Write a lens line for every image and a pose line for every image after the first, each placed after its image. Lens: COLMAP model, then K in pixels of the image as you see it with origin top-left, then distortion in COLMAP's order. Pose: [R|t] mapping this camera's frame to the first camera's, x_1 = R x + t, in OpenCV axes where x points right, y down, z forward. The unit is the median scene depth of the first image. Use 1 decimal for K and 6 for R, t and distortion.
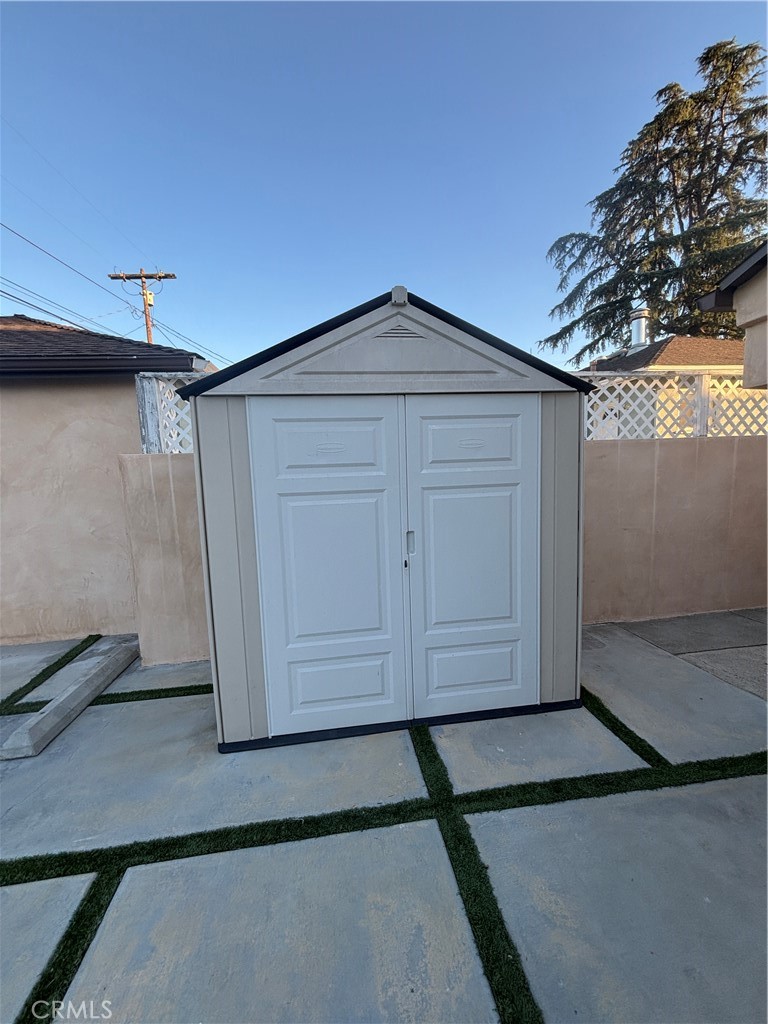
lens RADIAL K [[409.1, 0, 383.6], [0, 409.1, 512.5], [0, 0, 1]] dist [-0.001551, -0.000092]
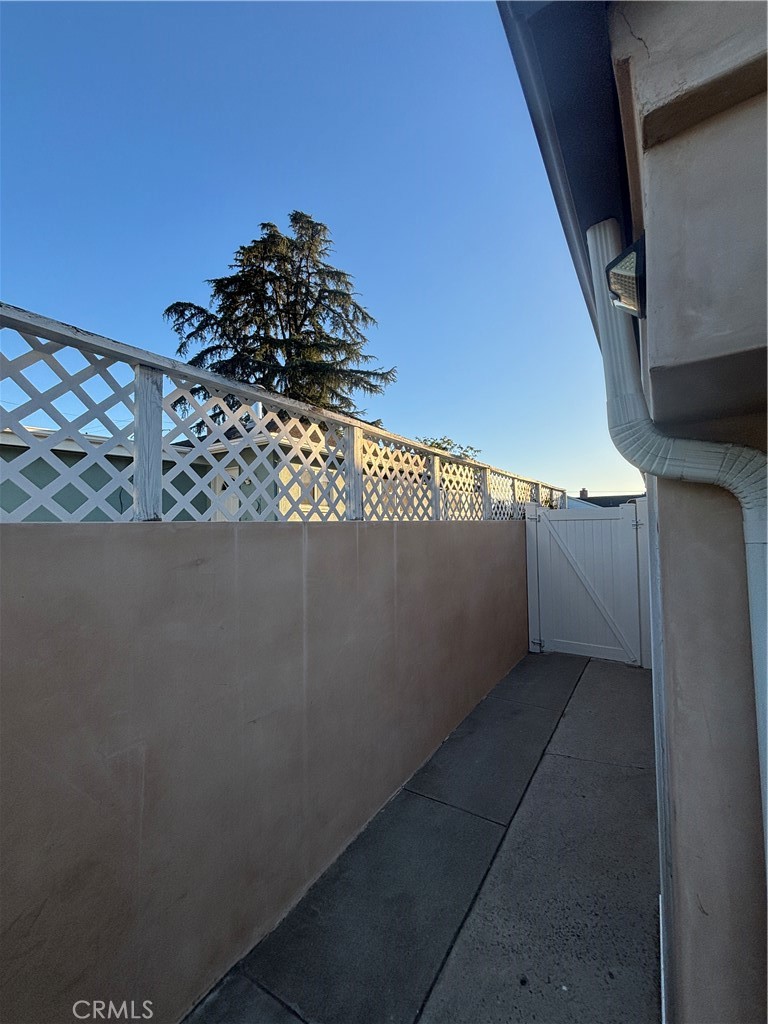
lens RADIAL K [[409.1, 0, 378.2], [0, 409.1, 510.9], [0, 0, 1]] dist [-0.001551, -0.000092]
pose [[0.668414, 0.048773, 0.742189, 0.062200], [0.080452, 0.987252, -0.137332, -0.020789], [-0.739426, 0.151505, 0.655969, 0.105761]]
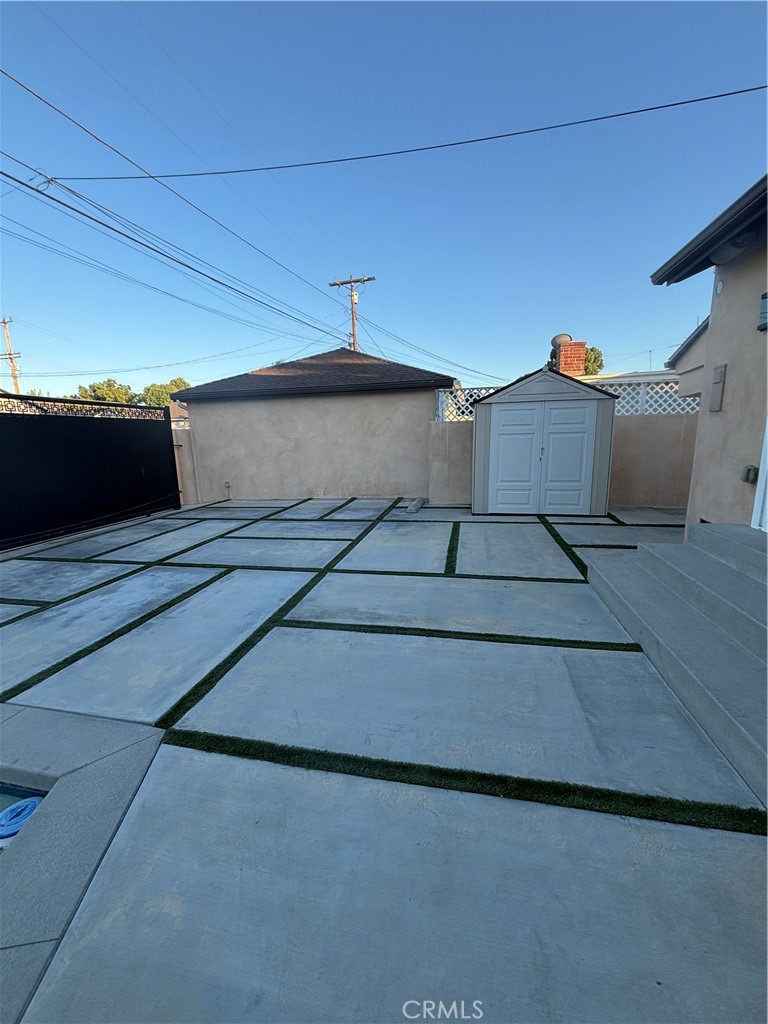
lens RADIAL K [[409.1, 0, 379.6], [0, 409.1, 514.9], [0, 0, 1]] dist [-0.001551, -0.000092]
pose [[0.934939, 0.080935, -0.345454, 0.002701], [-0.051217, 0.994224, 0.094317, 0.035176], [0.351092, -0.070487, 0.933684, -0.249724]]
